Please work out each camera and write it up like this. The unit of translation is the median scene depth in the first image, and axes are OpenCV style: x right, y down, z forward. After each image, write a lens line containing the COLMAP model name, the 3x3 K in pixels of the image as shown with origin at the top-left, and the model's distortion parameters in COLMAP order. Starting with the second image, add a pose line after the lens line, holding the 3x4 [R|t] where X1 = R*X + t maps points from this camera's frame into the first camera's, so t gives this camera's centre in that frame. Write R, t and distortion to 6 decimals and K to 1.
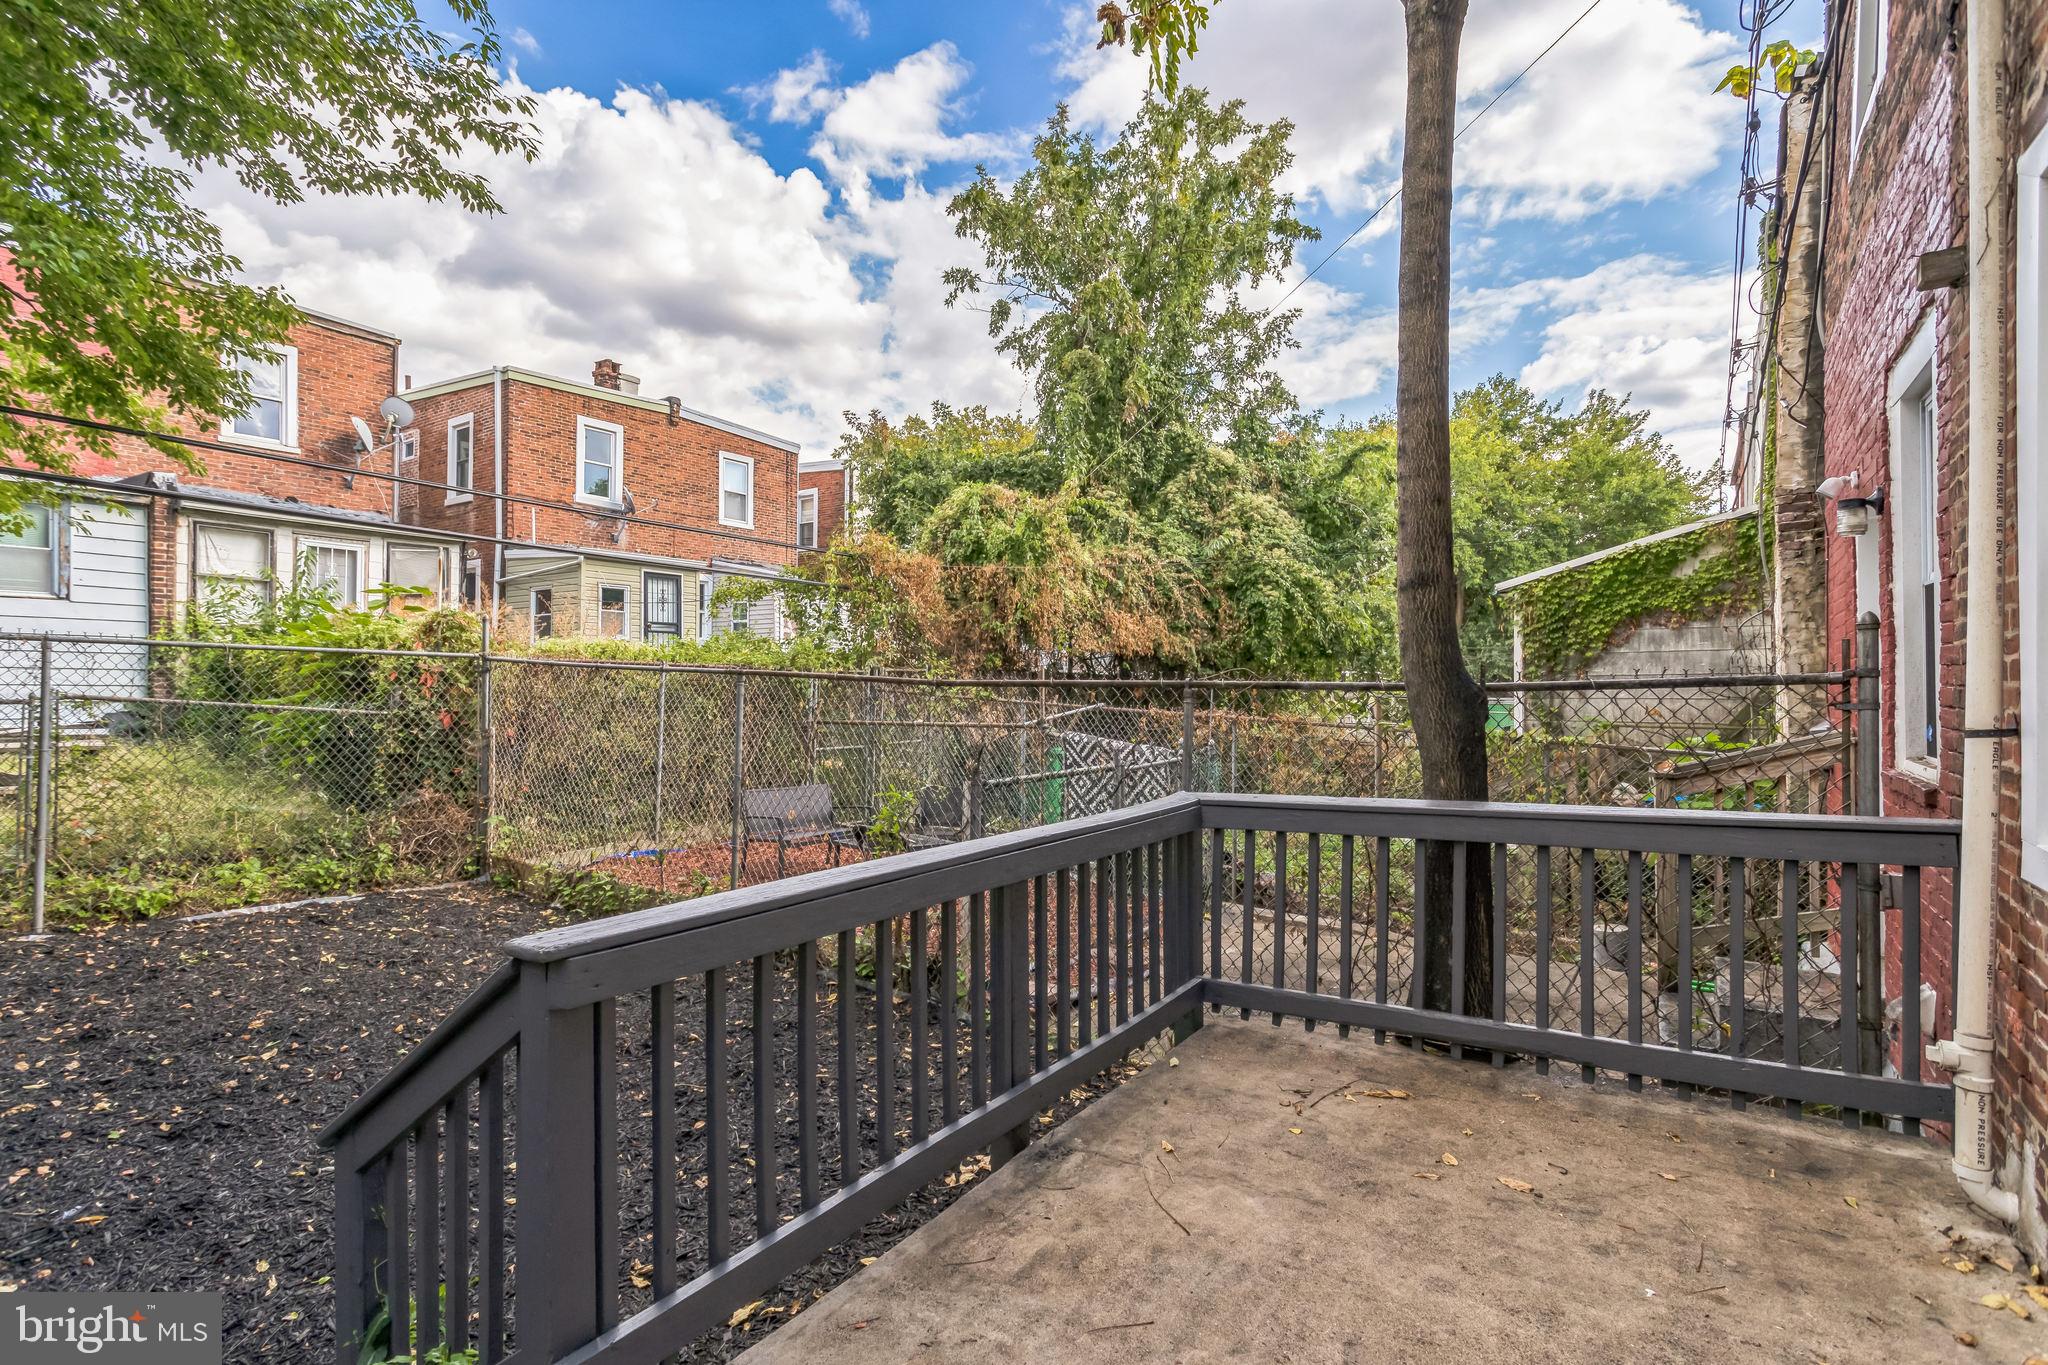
lens RADIAL K [[981.5, 0, 1010.2], [0, 981.5, 687.0], [0, 0, 1]] dist [0.000419, 0.002793]
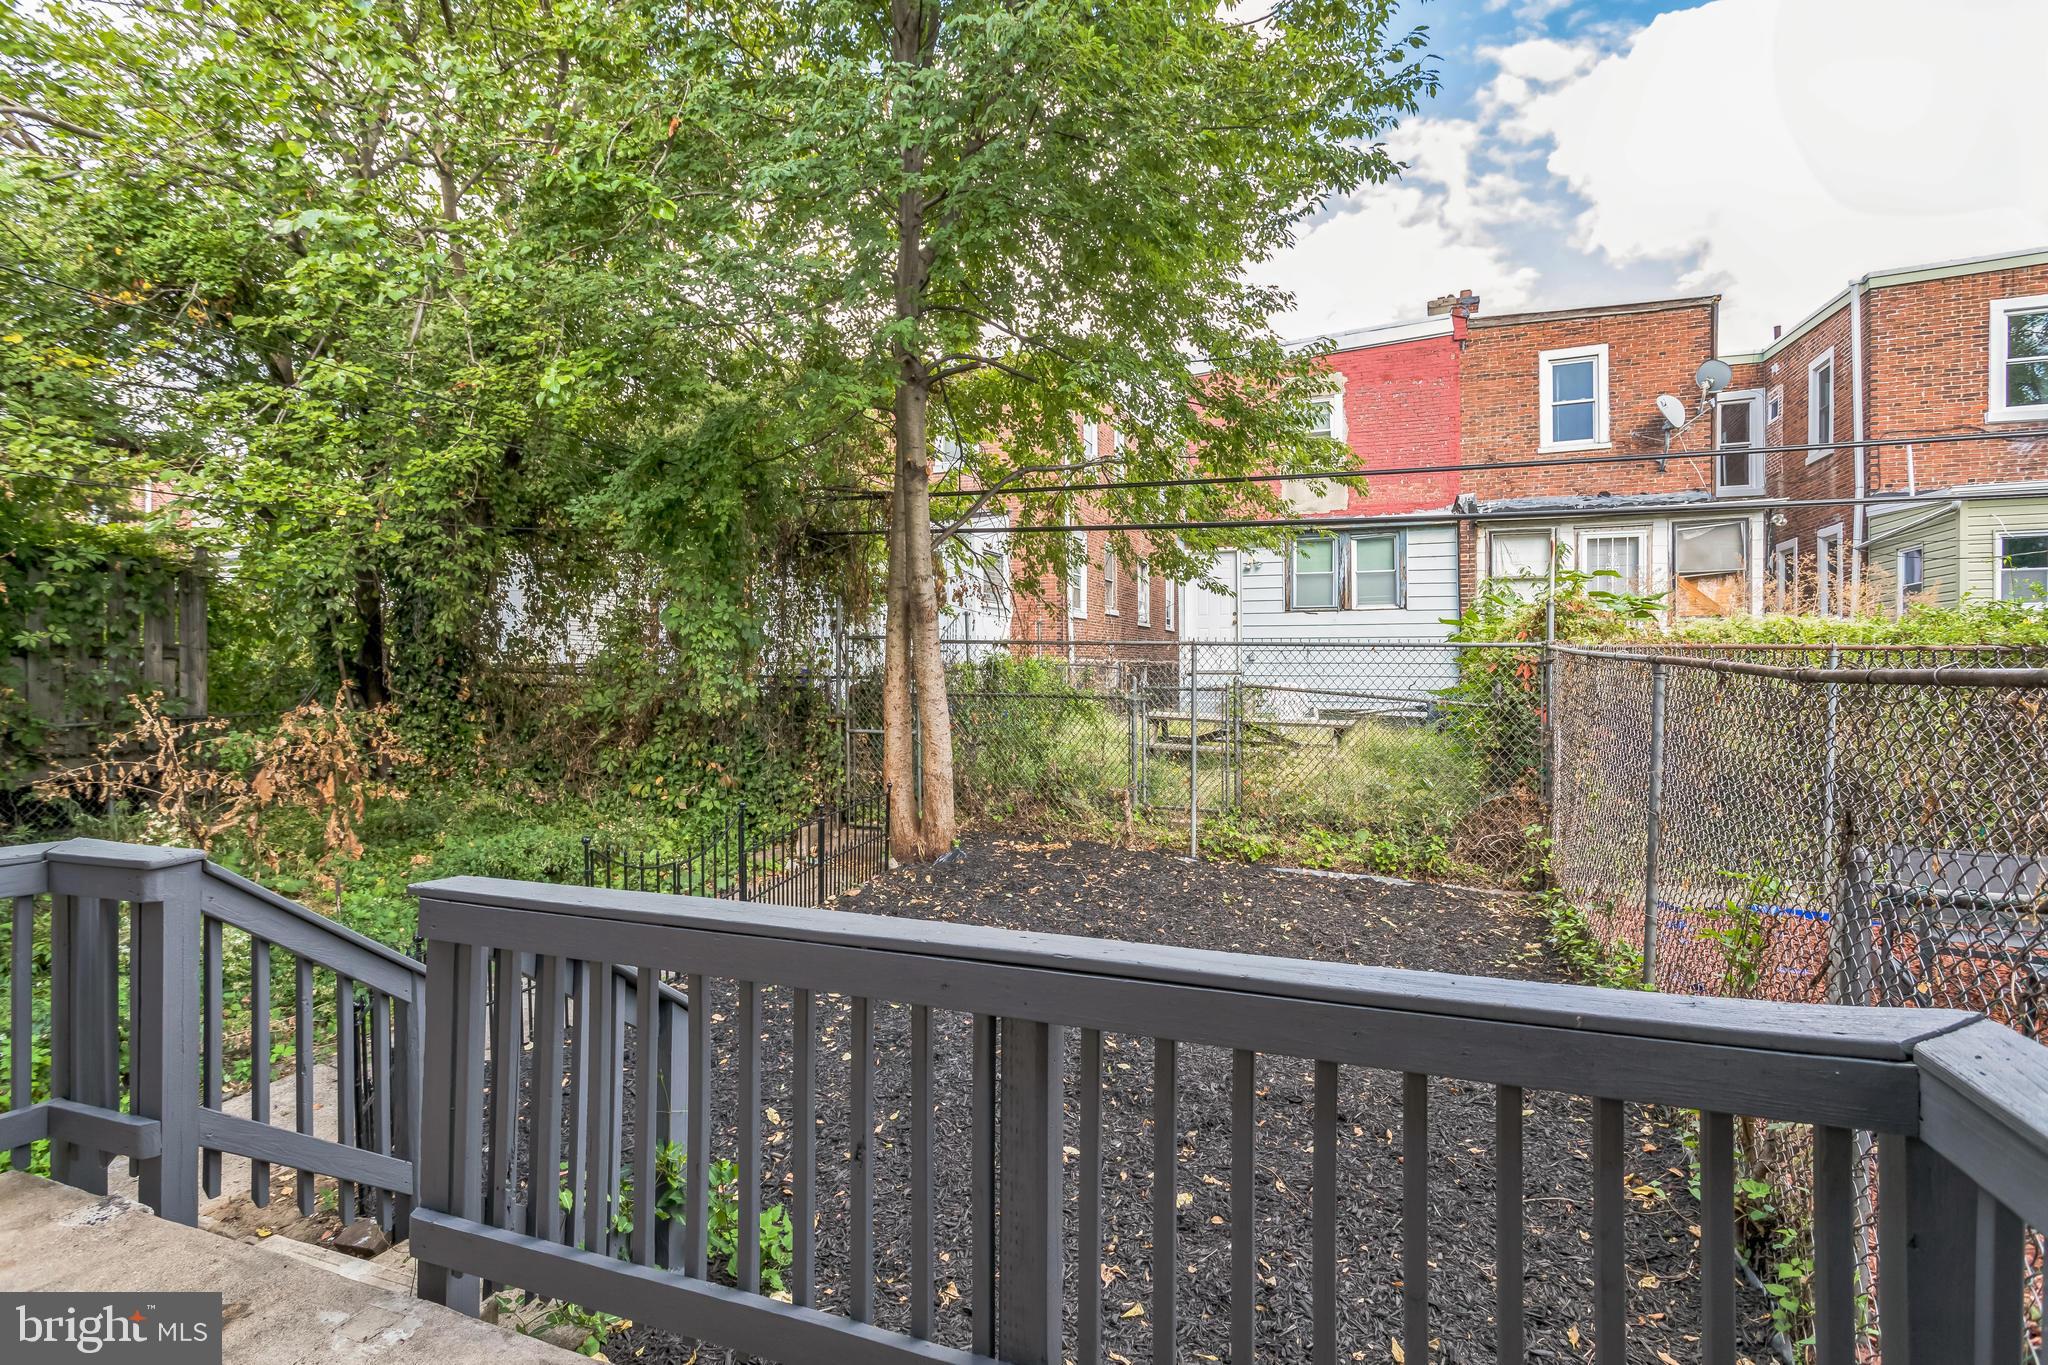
lens RADIAL K [[981.5, 0, 1019.6], [0, 981.5, 667.7], [0, 0, 1]] dist [0.000419, 0.002793]
pose [[0.222802, -0.005900, -0.974846, 0.124881], [-0.003298, 0.999971, -0.006806, -0.002153], [0.974858, 0.004732, 0.222776, 0.183359]]
